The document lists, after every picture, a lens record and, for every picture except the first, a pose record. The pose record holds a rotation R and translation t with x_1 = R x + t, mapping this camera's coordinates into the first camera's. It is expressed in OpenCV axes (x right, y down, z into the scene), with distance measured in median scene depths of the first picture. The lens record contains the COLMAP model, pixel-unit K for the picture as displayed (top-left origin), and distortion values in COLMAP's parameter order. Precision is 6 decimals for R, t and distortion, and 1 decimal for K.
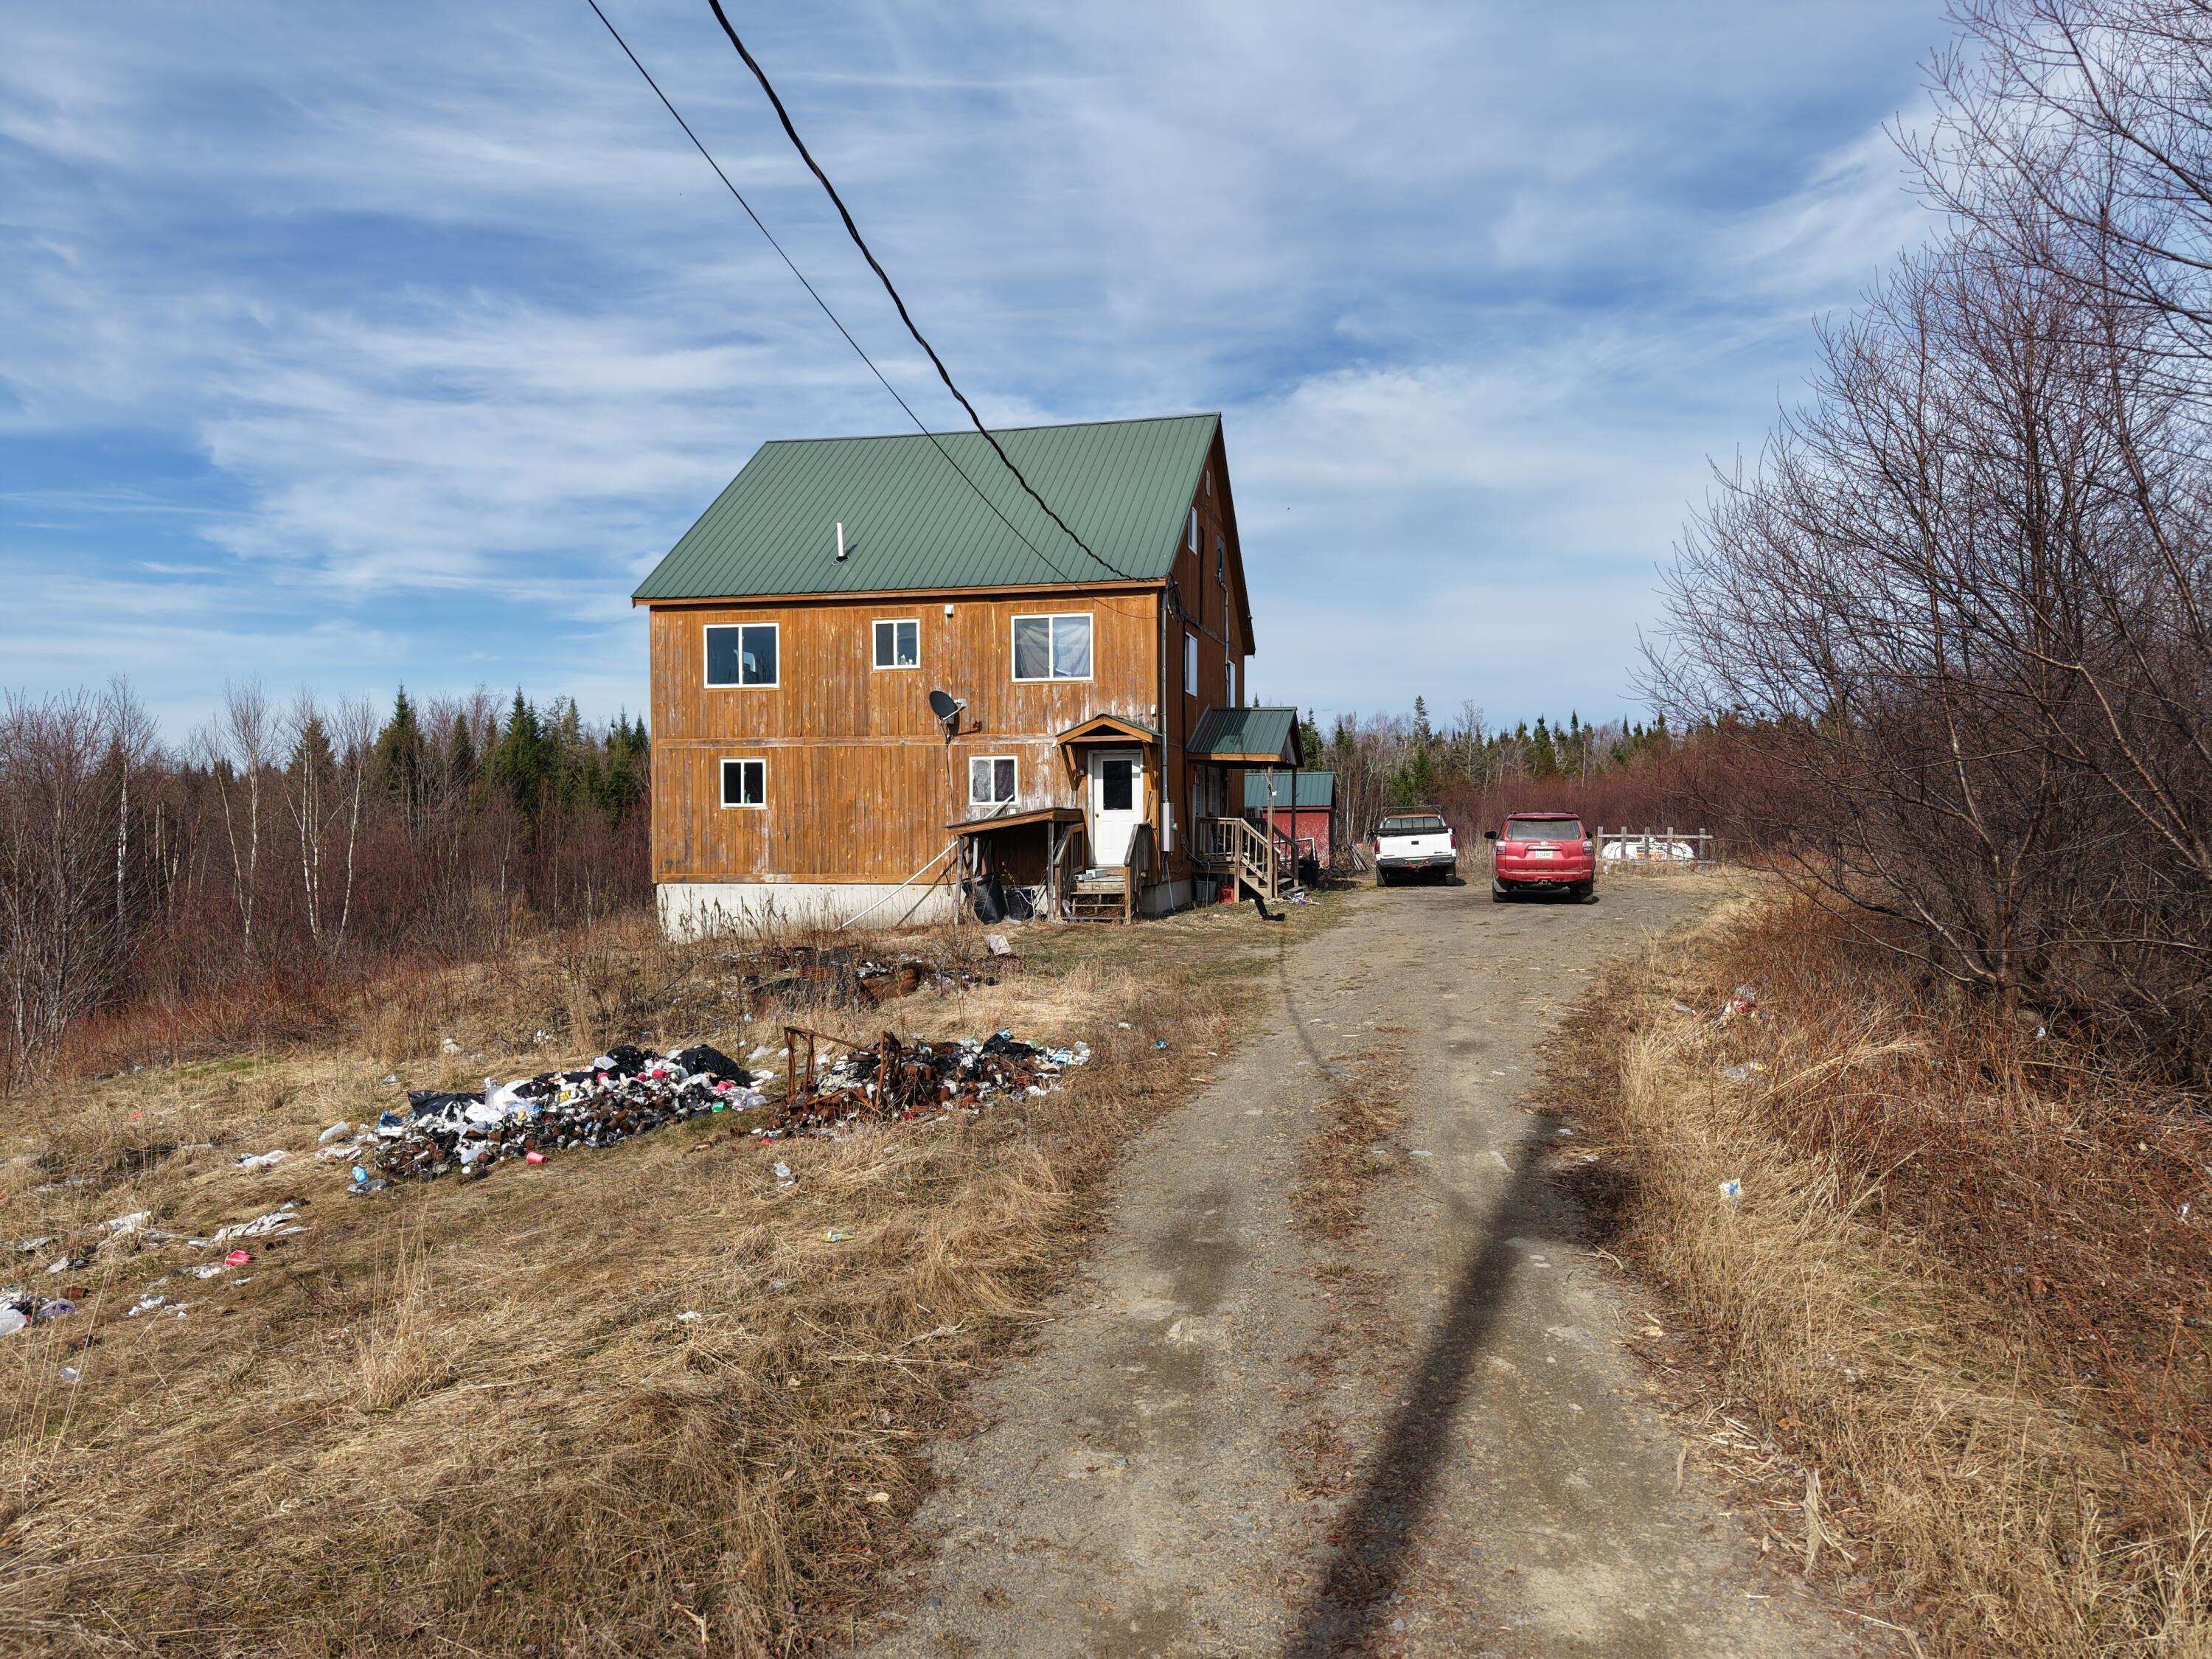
lens RADIAL K [[1472.7, 0, 1124.0], [0, 1472.7, 800.3], [0, 0, 1]] dist [0.024636, -0.029489]
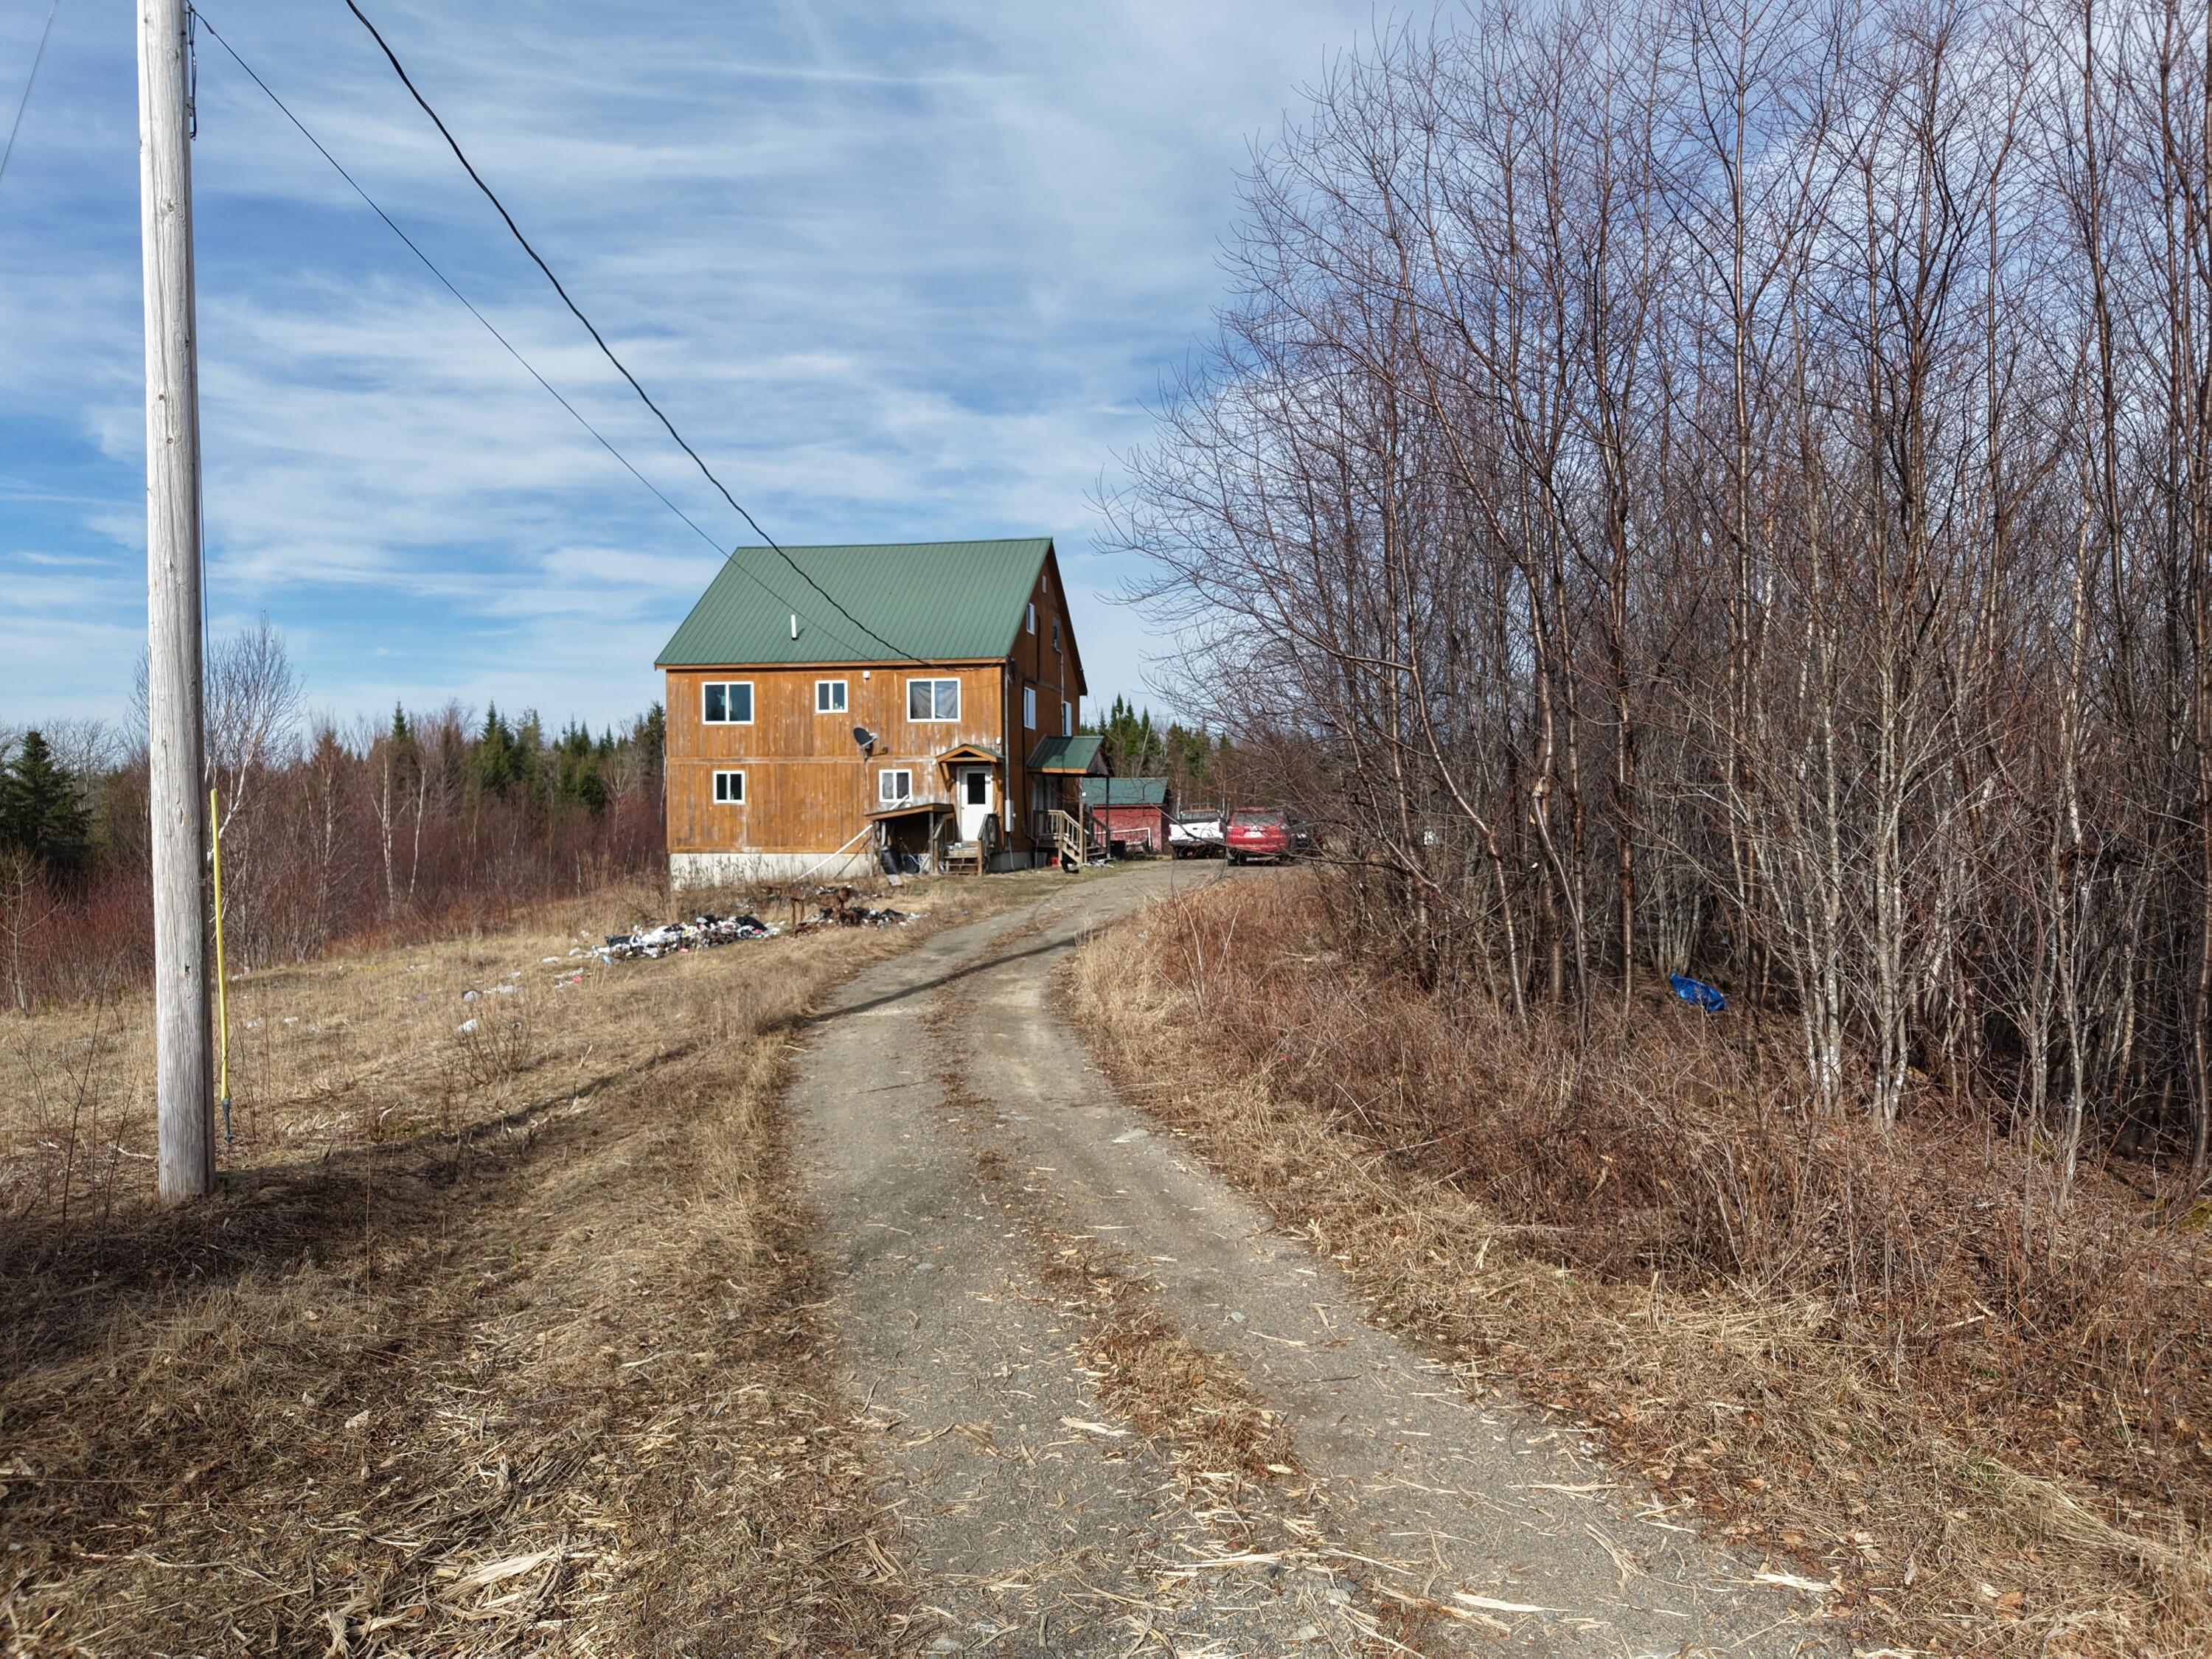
lens RADIAL K [[1472.7, 0, 1124.0], [0, 1472.7, 810.7], [0, 0, 1]] dist [0.024636, -0.029489]
pose [[0.998577, 0.000633, 0.053332, 0.061750], [-0.000987, 0.999978, 0.006607, 0.002235], [-0.053327, -0.006650, 0.998555, -0.501675]]
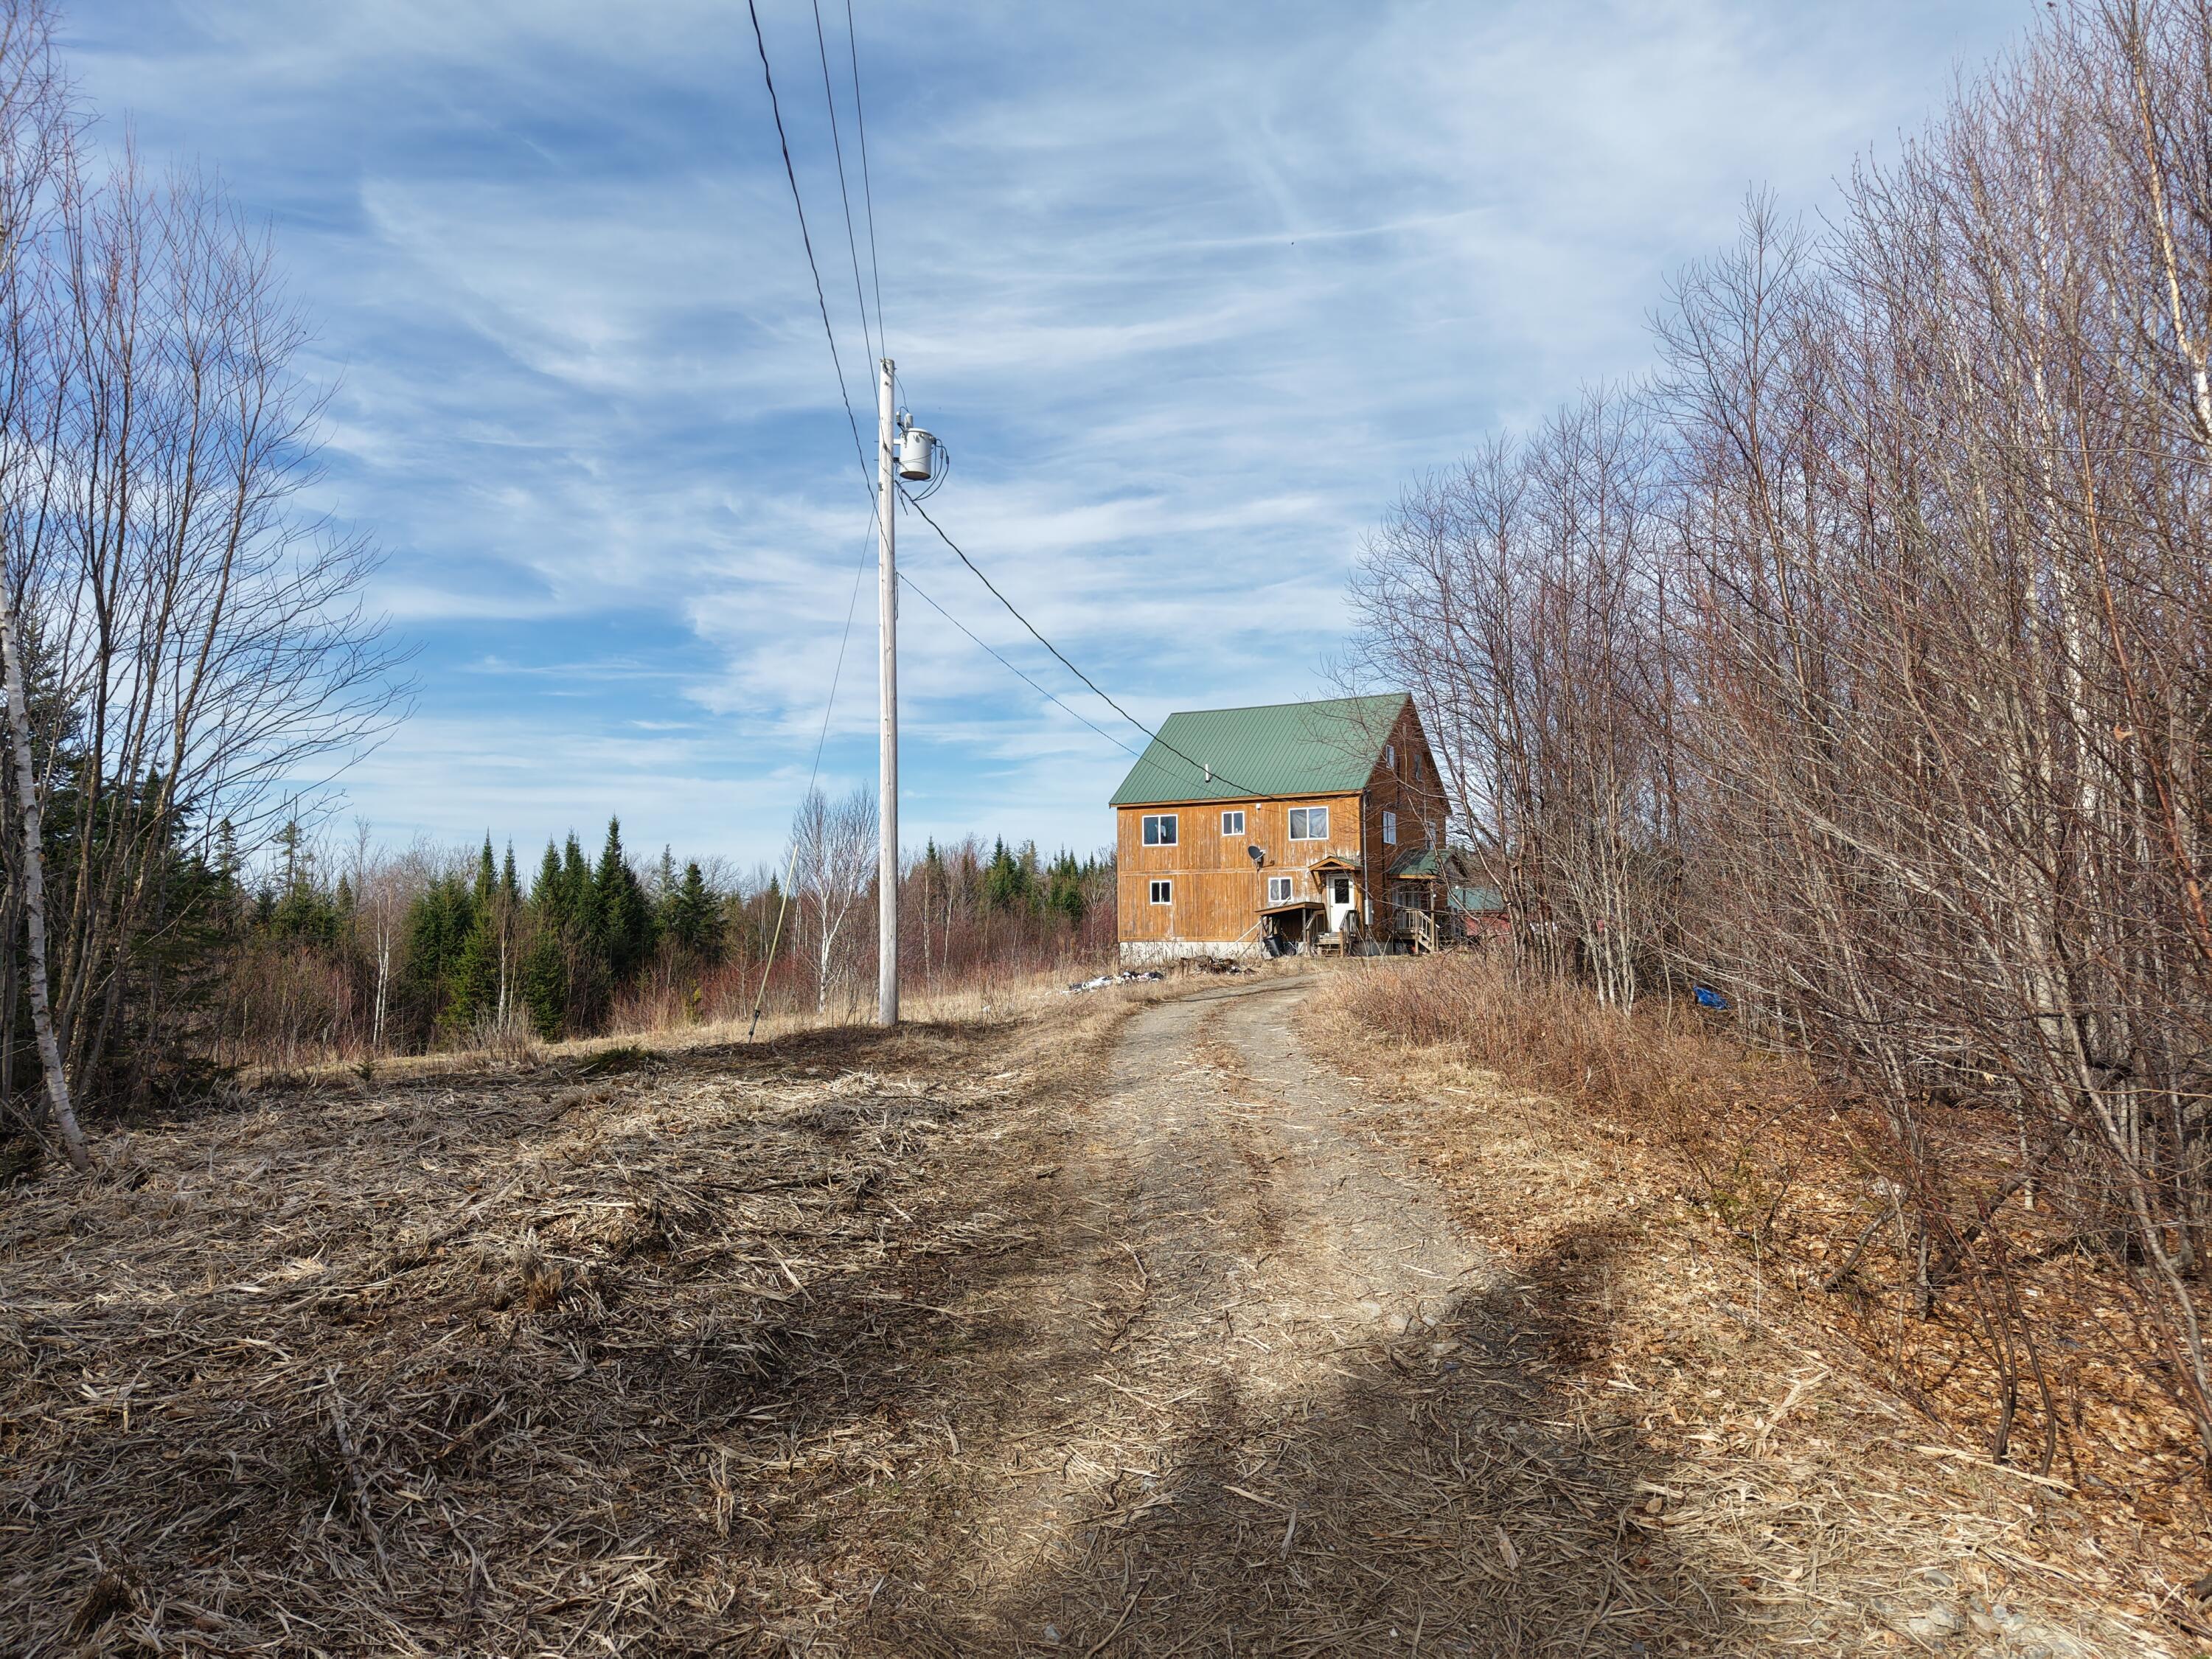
lens RADIAL K [[1472.7, 0, 1129.2], [0, 1472.7, 810.4], [0, 0, 1]] dist [0.024636, -0.029489]
pose [[0.965774, -0.024249, -0.258248, 0.214579], [0.004026, 0.996902, -0.078551, 0.033264], [0.259353, 0.074823, 0.962880, -0.922862]]
